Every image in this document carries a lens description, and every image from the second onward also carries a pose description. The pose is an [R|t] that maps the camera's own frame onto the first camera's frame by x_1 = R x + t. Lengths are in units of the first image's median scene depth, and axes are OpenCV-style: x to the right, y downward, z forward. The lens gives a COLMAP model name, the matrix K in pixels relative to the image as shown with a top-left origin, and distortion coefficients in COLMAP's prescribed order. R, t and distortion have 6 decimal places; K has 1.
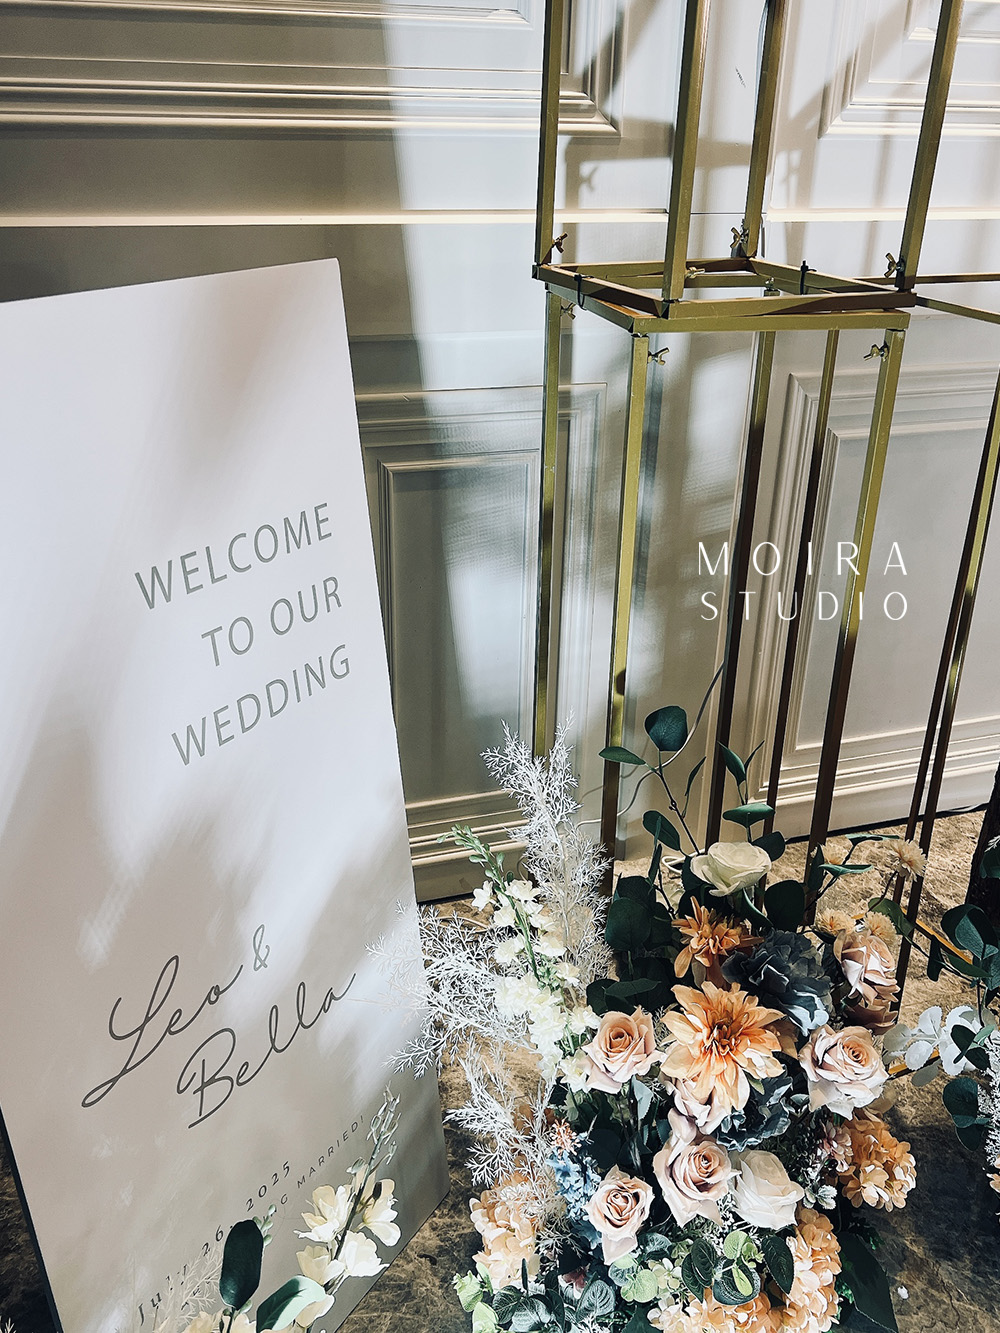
lens RADIAL K [[1164.8, 0, 496.5], [0, 1164.8, 669.8], [0, 0, 1]] dist [0.017853, -0.006444]
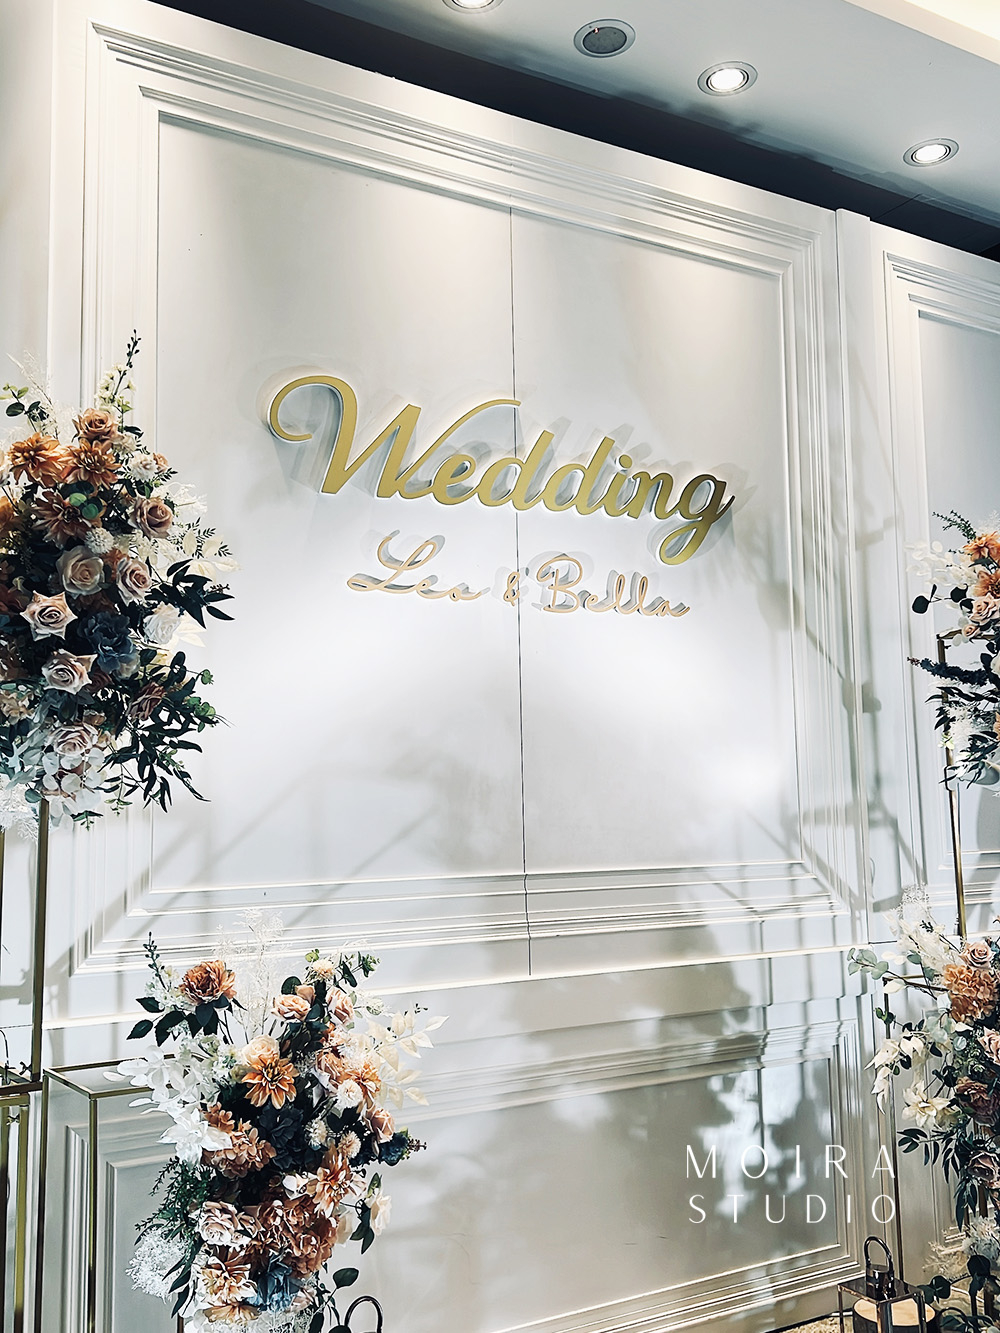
lens RADIAL K [[1282.8, 0, 507.1], [0, 1282.8, 676.7], [0, 0, 1]] dist [0.118184, -0.253276]
pose [[0.978095, -0.021800, 0.207014, 0.556210], [0.127599, 0.848537, -0.513520, 0.211793], [-0.164465, 0.528686, 0.832732, -0.895573]]
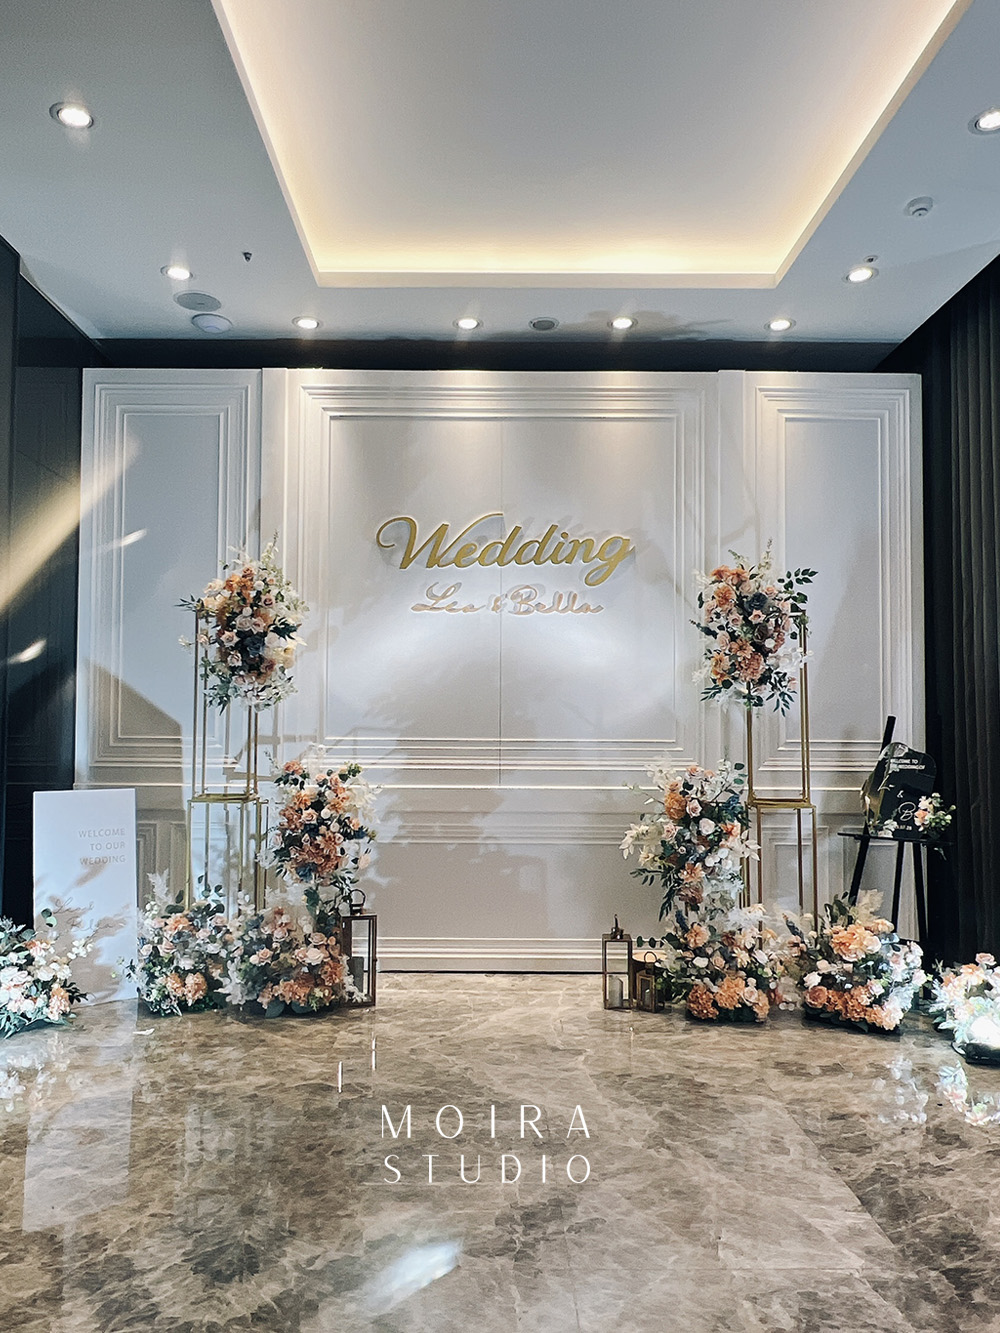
lens RADIAL K [[979.2, 0, 490.9], [0, 979.2, 693.4], [0, 0, 1]] dist [-0.002267, 0.003126]
pose [[0.946101, -0.027080, -0.322739, 2.299311], [-0.124918, 0.888881, -0.440780, 0.849443], [0.298813, 0.457338, 0.837588, -2.061065]]
